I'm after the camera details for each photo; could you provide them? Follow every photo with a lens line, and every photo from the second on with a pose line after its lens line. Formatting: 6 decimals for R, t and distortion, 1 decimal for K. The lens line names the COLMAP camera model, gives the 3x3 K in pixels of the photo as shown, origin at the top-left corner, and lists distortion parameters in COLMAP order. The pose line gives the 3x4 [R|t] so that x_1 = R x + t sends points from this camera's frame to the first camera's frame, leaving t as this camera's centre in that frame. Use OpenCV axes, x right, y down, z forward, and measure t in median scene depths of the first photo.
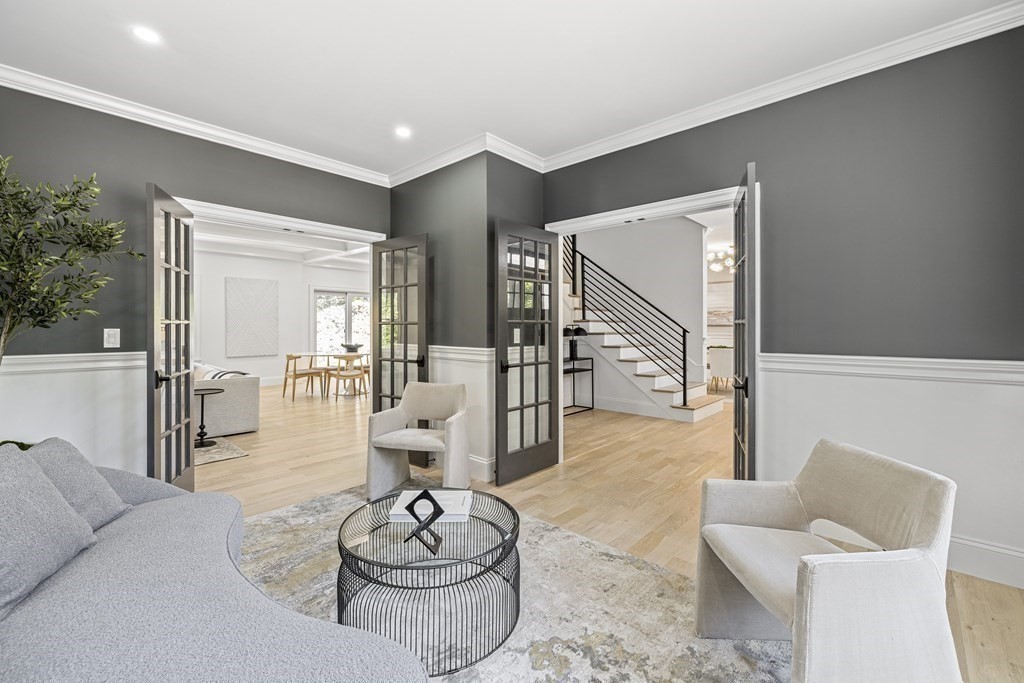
lens RADIAL K [[440.3, 0, 511.5], [0, 440.3, 338.0], [0, 0, 1]] dist [0.000348, -0.000003]
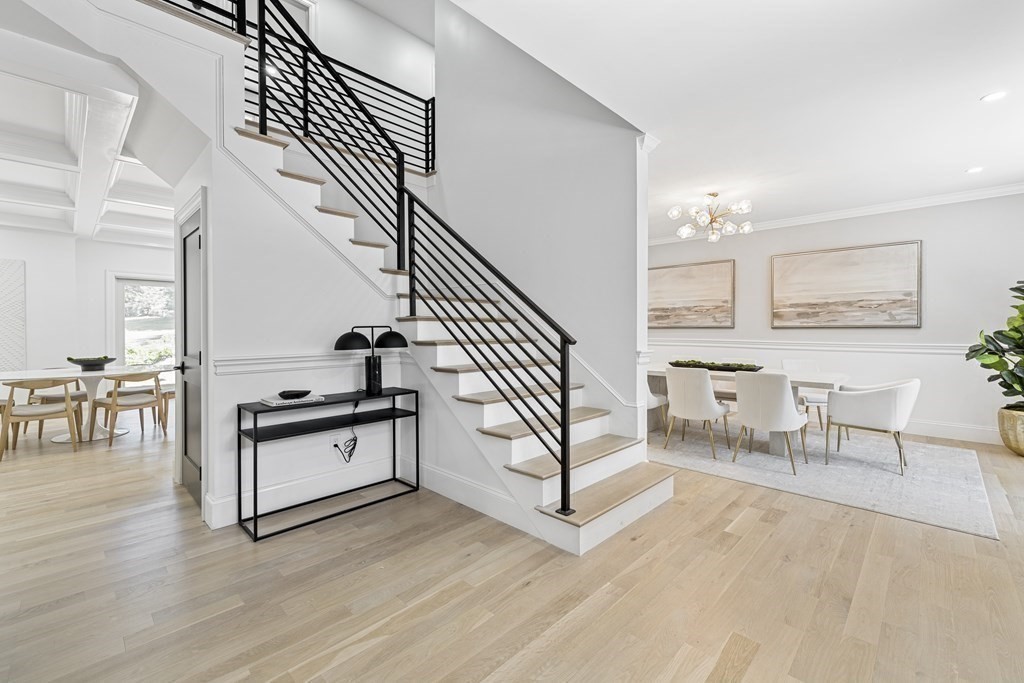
lens RADIAL K [[440.3, 0, 511.8], [0, 440.3, 336.6], [0, 0, 1]] dist [0.000348, -0.000003]
pose [[0.998483, -0.000965, -0.055052, 0.319715], [0.000104, 0.999878, -0.015651, -0.009599], [0.055061, 0.015622, 0.998361, 0.485817]]
